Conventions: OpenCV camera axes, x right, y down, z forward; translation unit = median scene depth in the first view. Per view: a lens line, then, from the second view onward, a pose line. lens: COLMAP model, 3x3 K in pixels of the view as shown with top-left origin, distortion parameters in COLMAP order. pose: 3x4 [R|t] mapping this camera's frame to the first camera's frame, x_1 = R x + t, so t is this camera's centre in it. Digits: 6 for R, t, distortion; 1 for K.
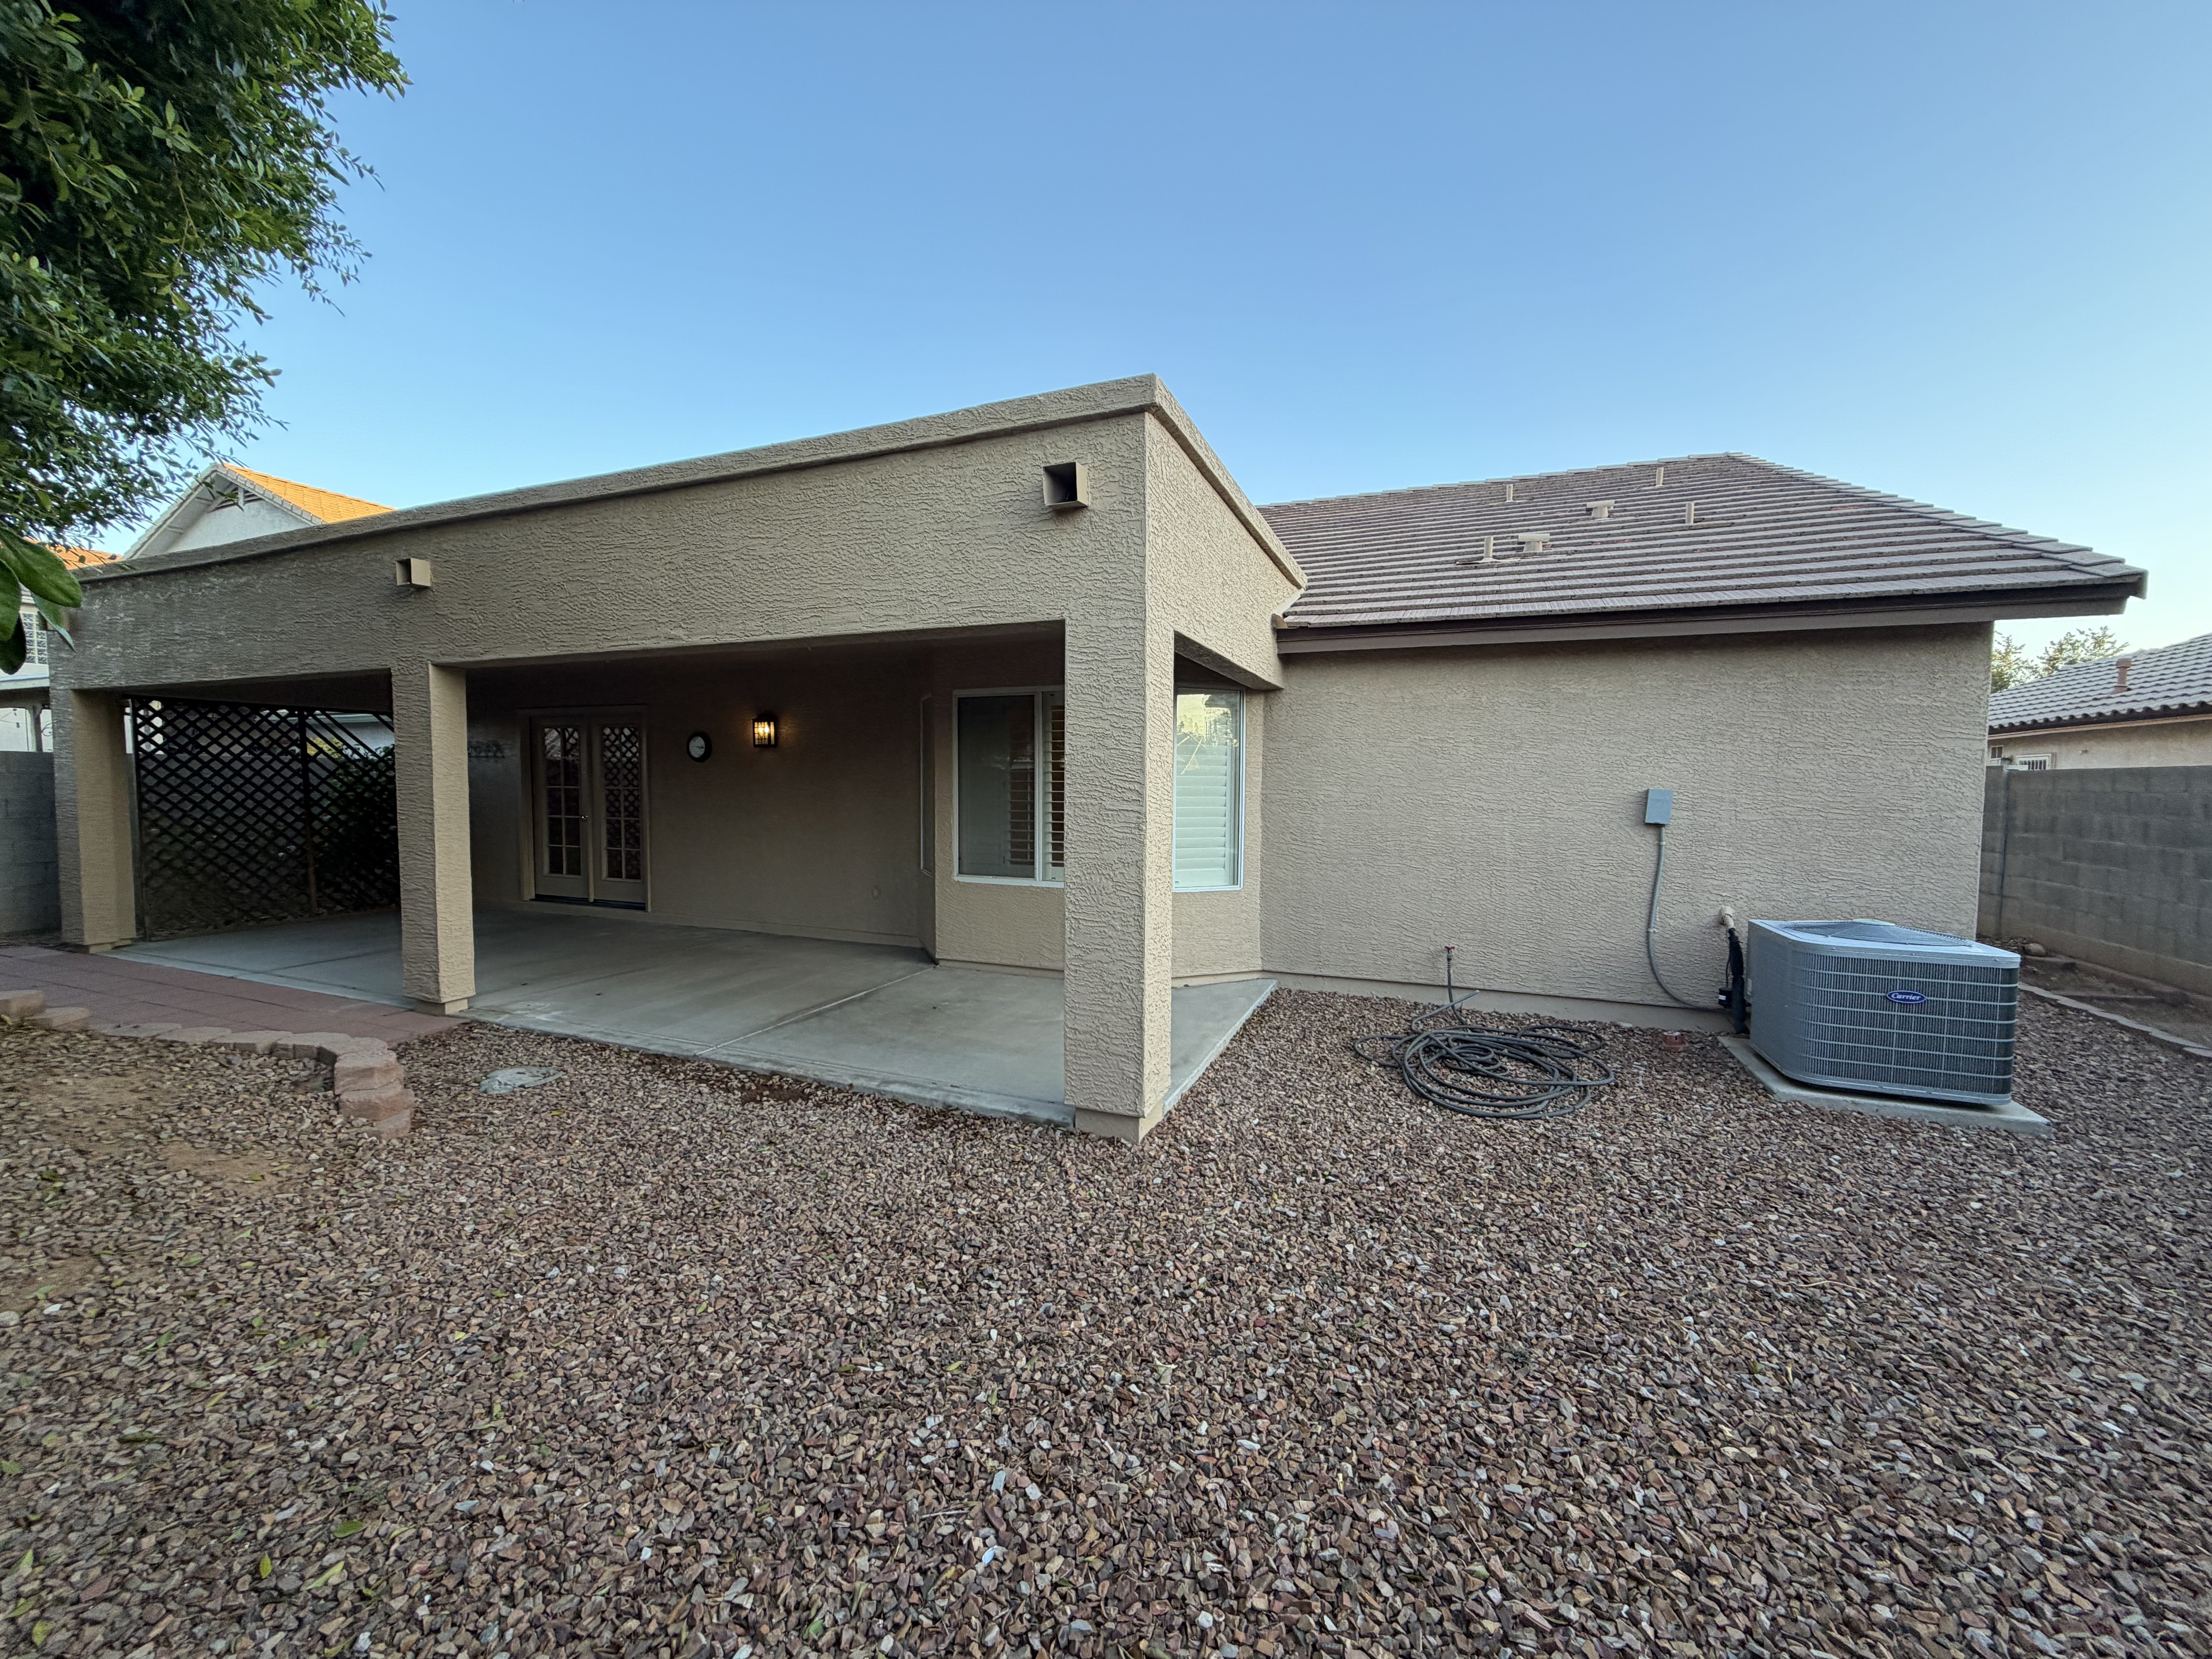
lens RADIAL K [[873.6, 0, 1106.0], [0, 873.6, 829.5], [0, 0, 1]] dist [-0.000533, -0.000229]
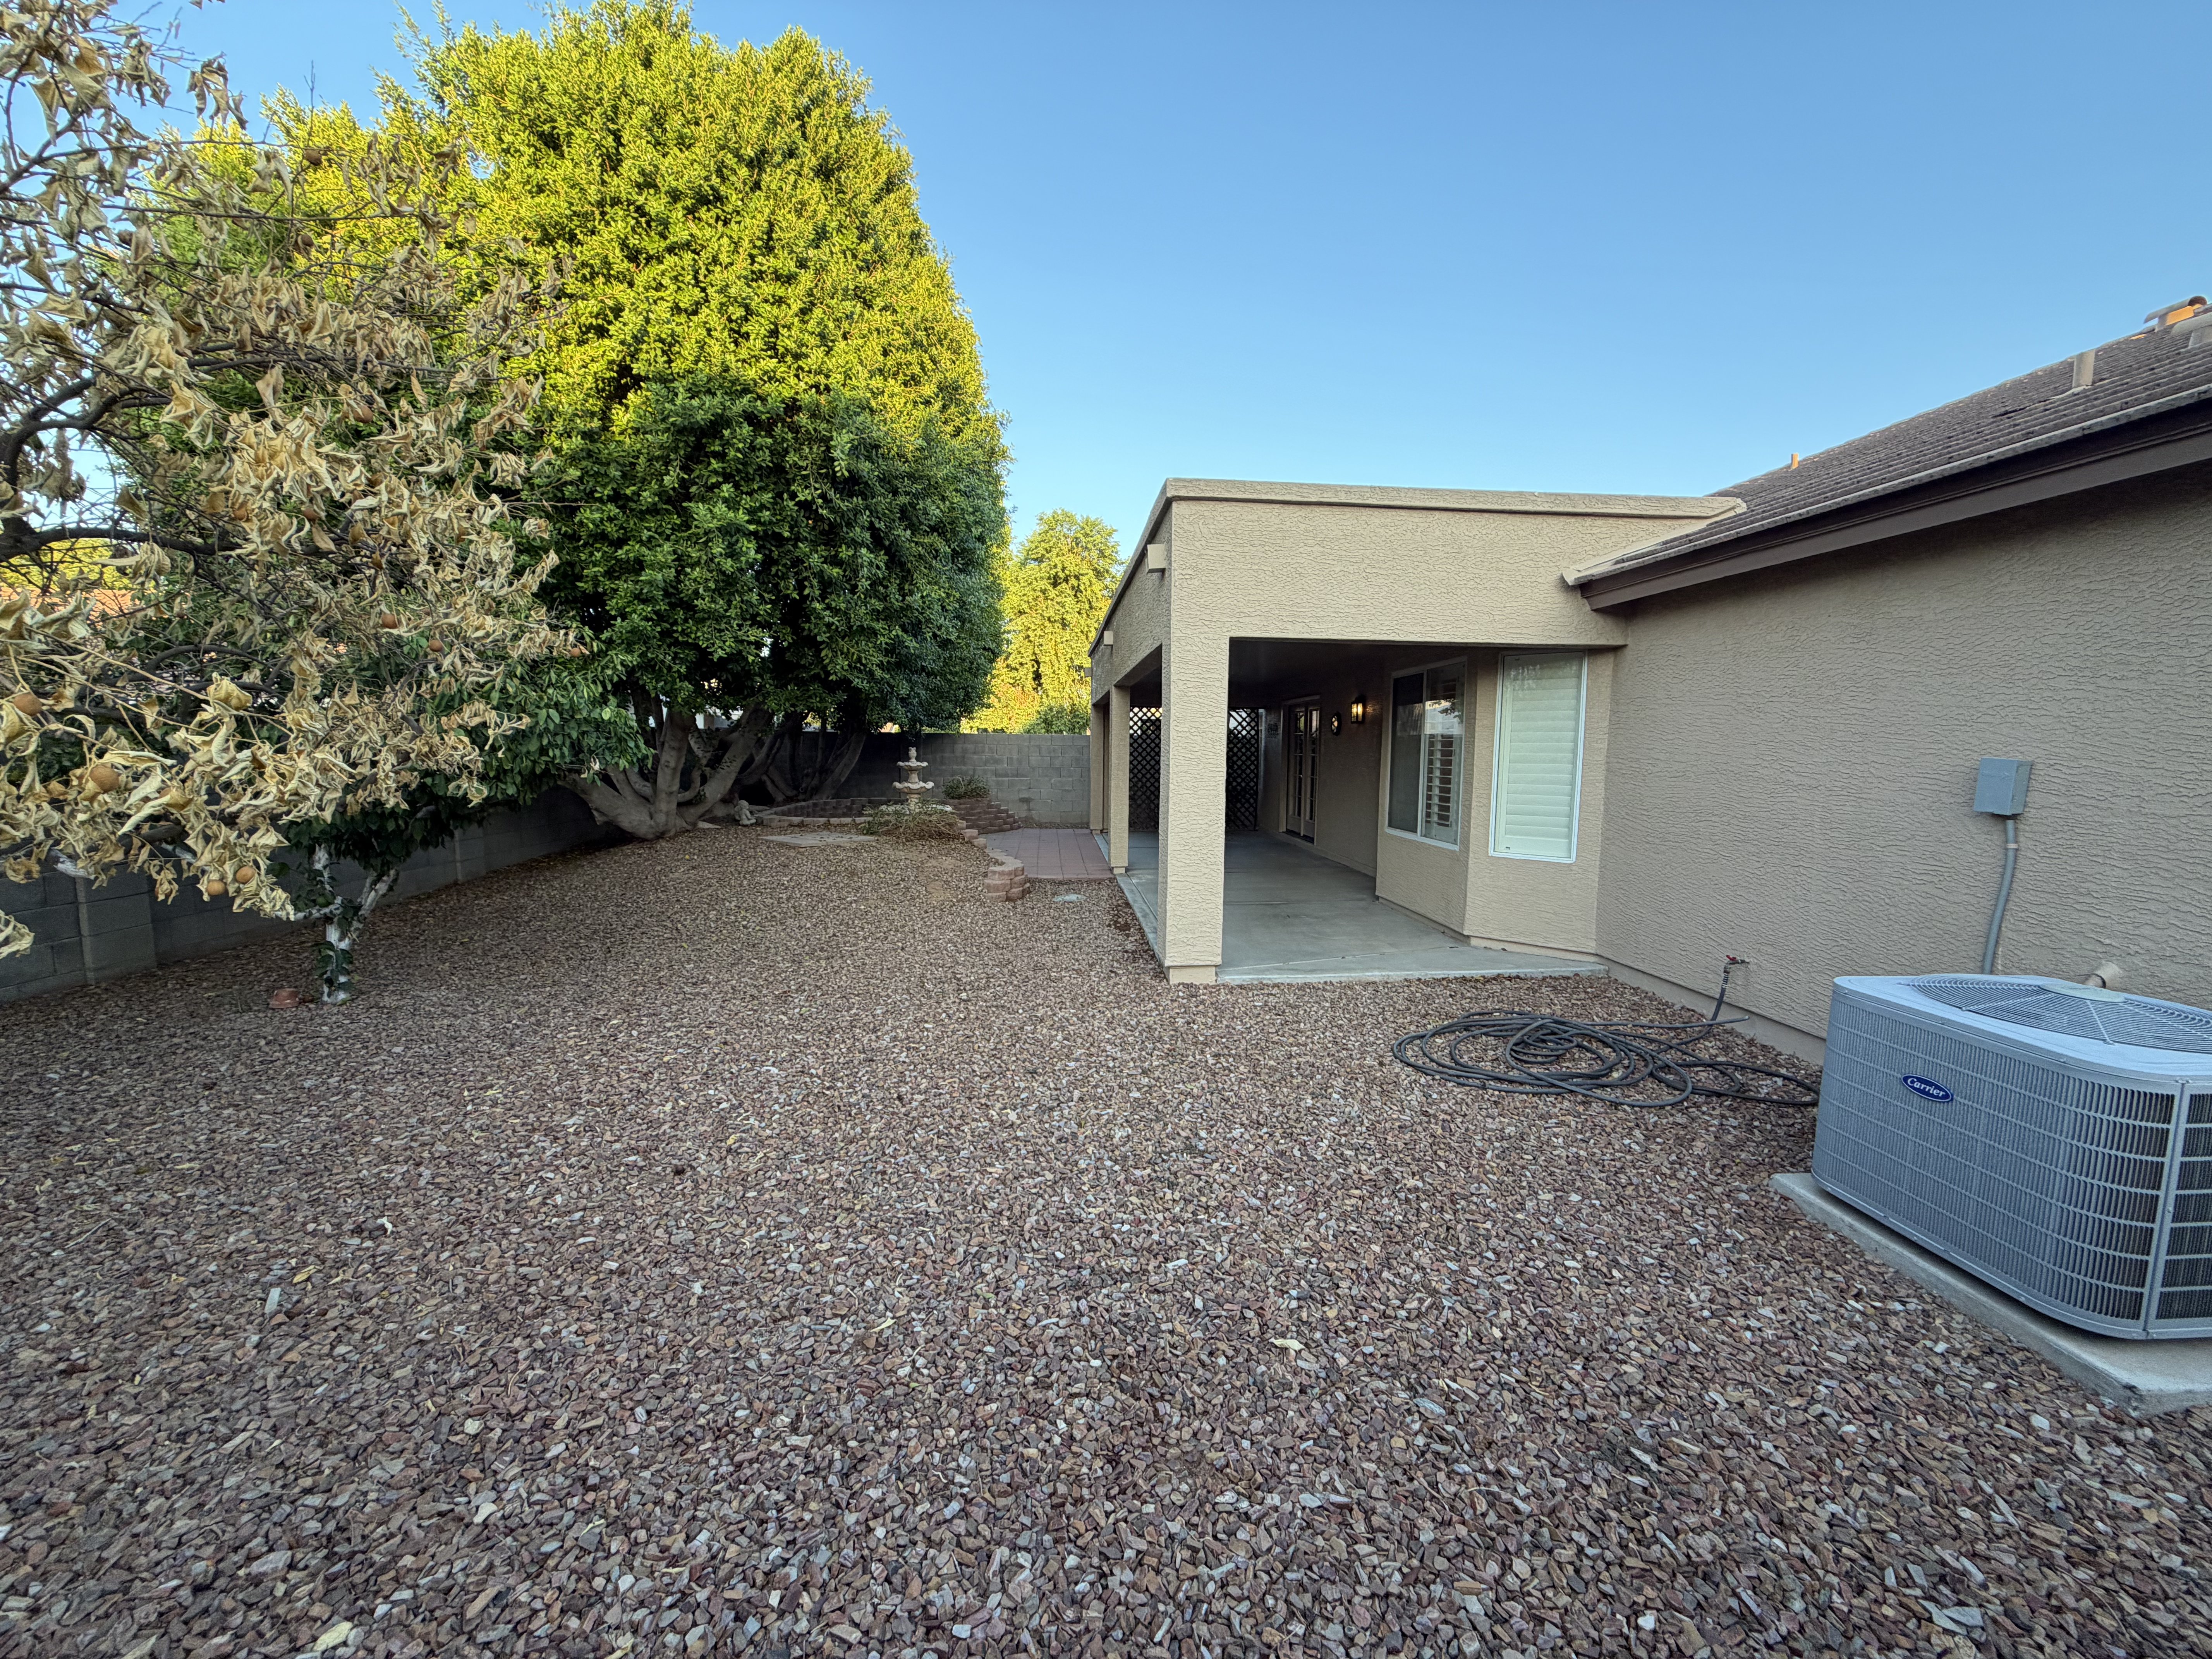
lens RADIAL K [[873.6, 0, 1106.0], [0, 873.6, 829.5], [0, 0, 1]] dist [-0.000533, -0.000229]
pose [[0.448275, 0.079669, -0.890339, 0.761946], [-0.052249, 0.996653, 0.062876, -0.000414], [0.892368, 0.018333, 0.450937, 0.121624]]
